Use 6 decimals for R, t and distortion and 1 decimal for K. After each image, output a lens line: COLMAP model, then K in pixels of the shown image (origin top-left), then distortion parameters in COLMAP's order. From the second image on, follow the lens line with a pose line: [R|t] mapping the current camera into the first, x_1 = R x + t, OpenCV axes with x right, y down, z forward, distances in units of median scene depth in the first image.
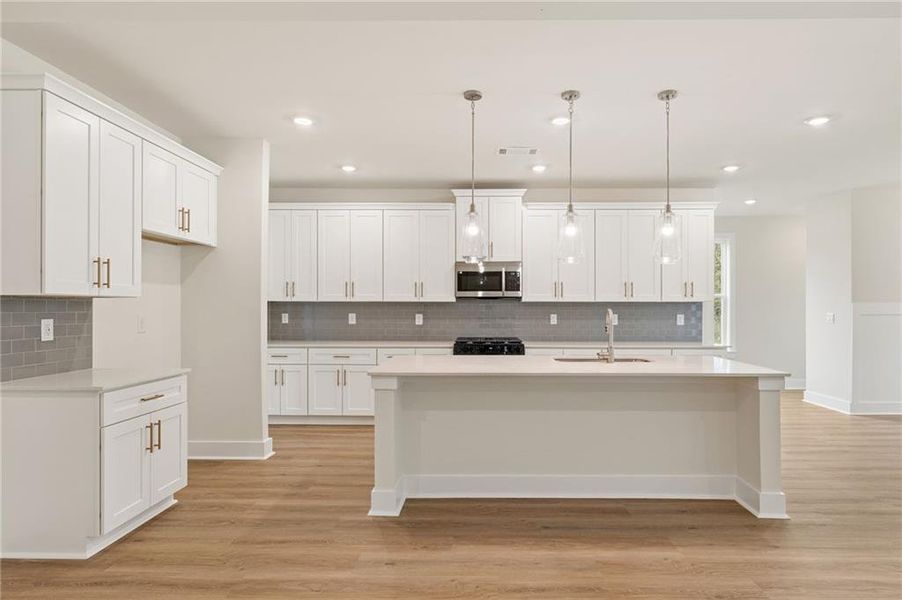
lens RADIAL K [[515.0, 0, 476.4], [0, 515.0, 304.3], [0, 0, 1]] dist [-0.000996, -0.000225]
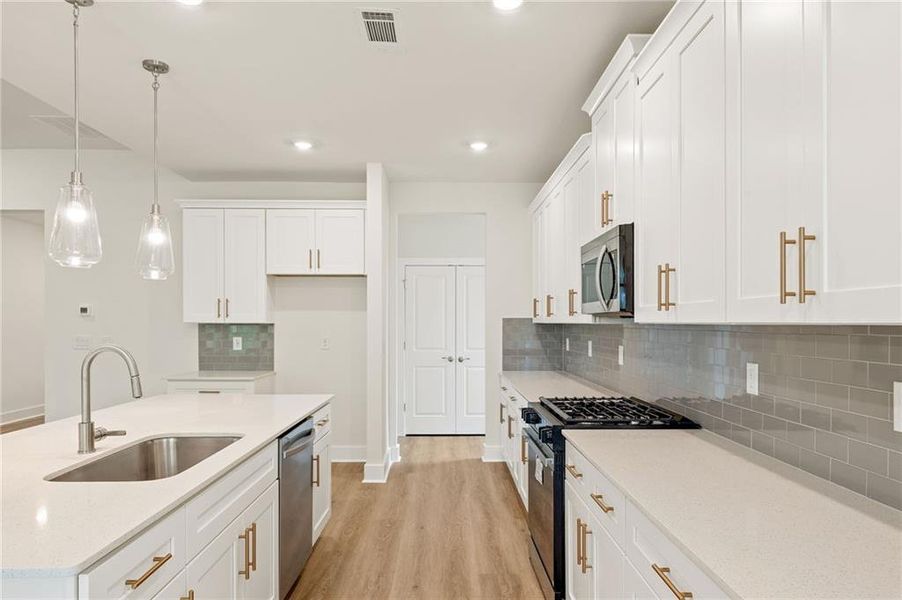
lens RADIAL K [[576.0, 0, 450.5], [0, 576.0, 319.1], [0, 0, 1]] dist [0.029175, 0.000521]
pose [[0.012415, -0.004524, -0.999913, 0.540256], [0.008672, 0.999953, -0.004416, -0.008474], [0.999885, -0.008616, 0.012454, 0.867671]]
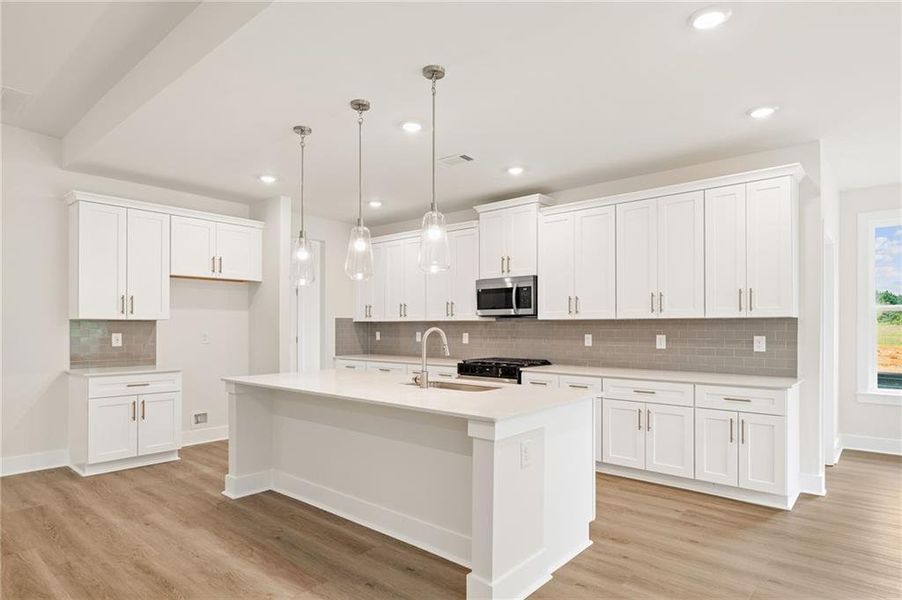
lens RADIAL K [[512.6, 0, 454.7], [0, 512.6, 325.7], [0, 0, 1]] dist [0.001460, 0.000162]
pose [[0.759939, -0.000878, -0.649994, 0.567784], [0.005667, 0.999970, 0.005275, -0.000324], [0.649970, -0.007692, 0.759921, 0.233580]]
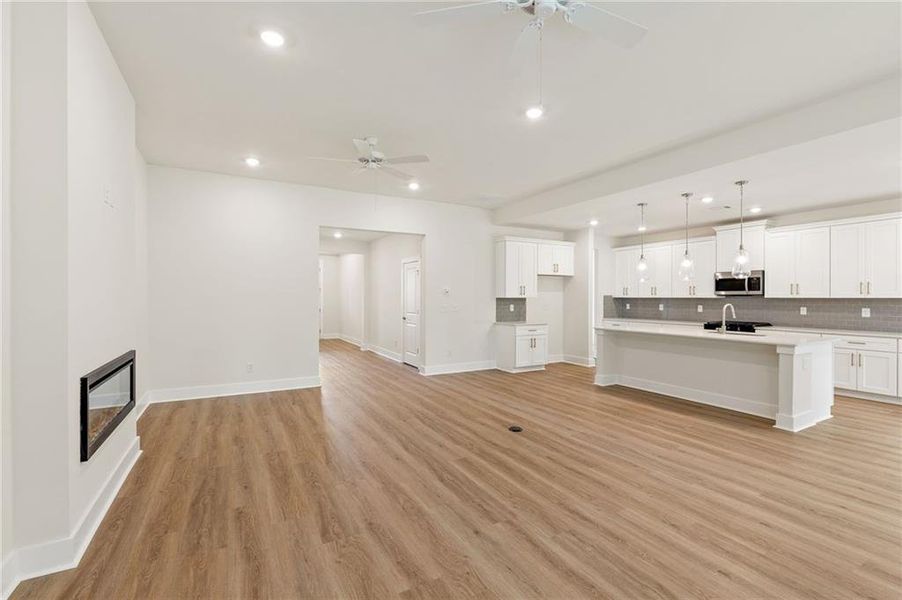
lens RADIAL K [[406.6, 0, 451.0], [0, 406.6, 300.0], [0, 0, 1]] dist [0.001024, 0.000189]
pose [[0.489864, 0.006291, -0.871776, 0.664193], [0.007205, 0.999911, 0.011265, -0.018508], [0.871769, -0.011799, 0.489775, -0.330664]]
